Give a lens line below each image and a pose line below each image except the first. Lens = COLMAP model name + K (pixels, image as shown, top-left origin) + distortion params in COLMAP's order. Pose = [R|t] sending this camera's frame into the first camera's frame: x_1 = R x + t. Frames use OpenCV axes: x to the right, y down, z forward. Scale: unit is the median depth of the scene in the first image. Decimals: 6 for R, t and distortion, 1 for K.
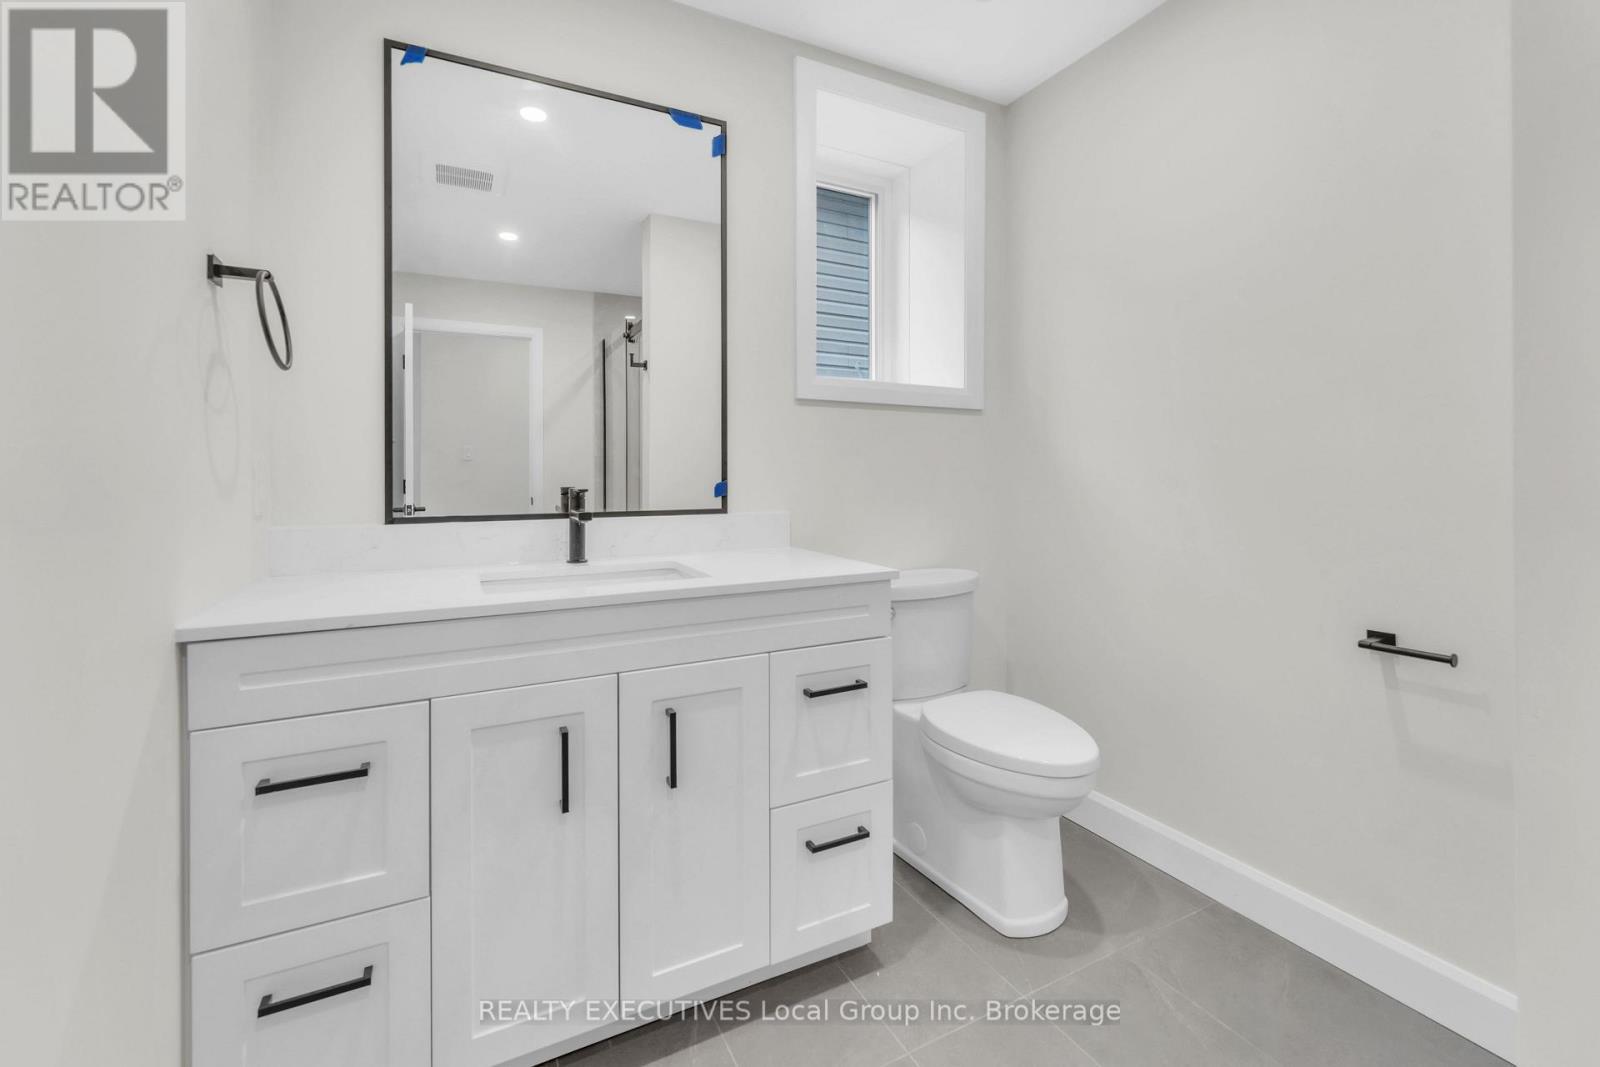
lens RADIAL K [[675.3, 0, 800.6], [0, 675.3, 461.7], [0, 0, 1]] dist [0.000382, -0.000053]
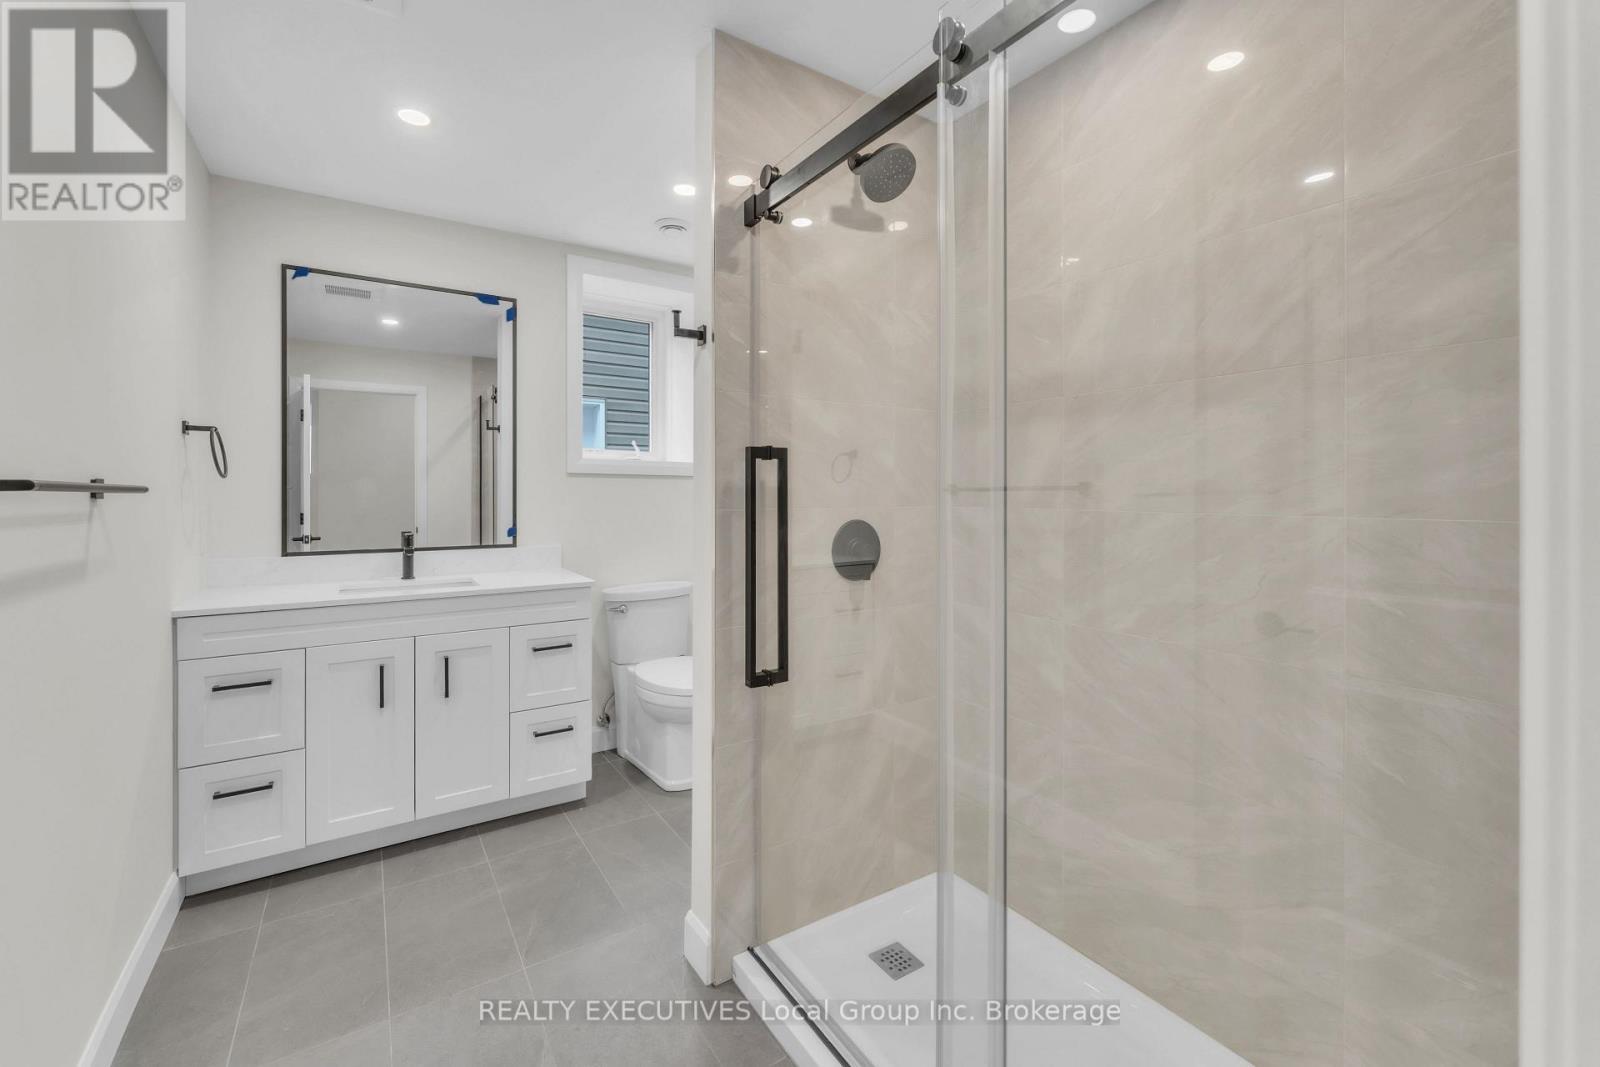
lens RADIAL K [[658.8, 0, 797.4], [0, 658.8, 485.7], [0, 0, 1]] dist [0.001574, -0.000188]
pose [[0.994252, 0.005619, 0.106917, 0.455695], [-0.006305, 0.999962, 0.006082, -0.096593], [-0.106879, -0.006721, 0.994249, -0.722087]]
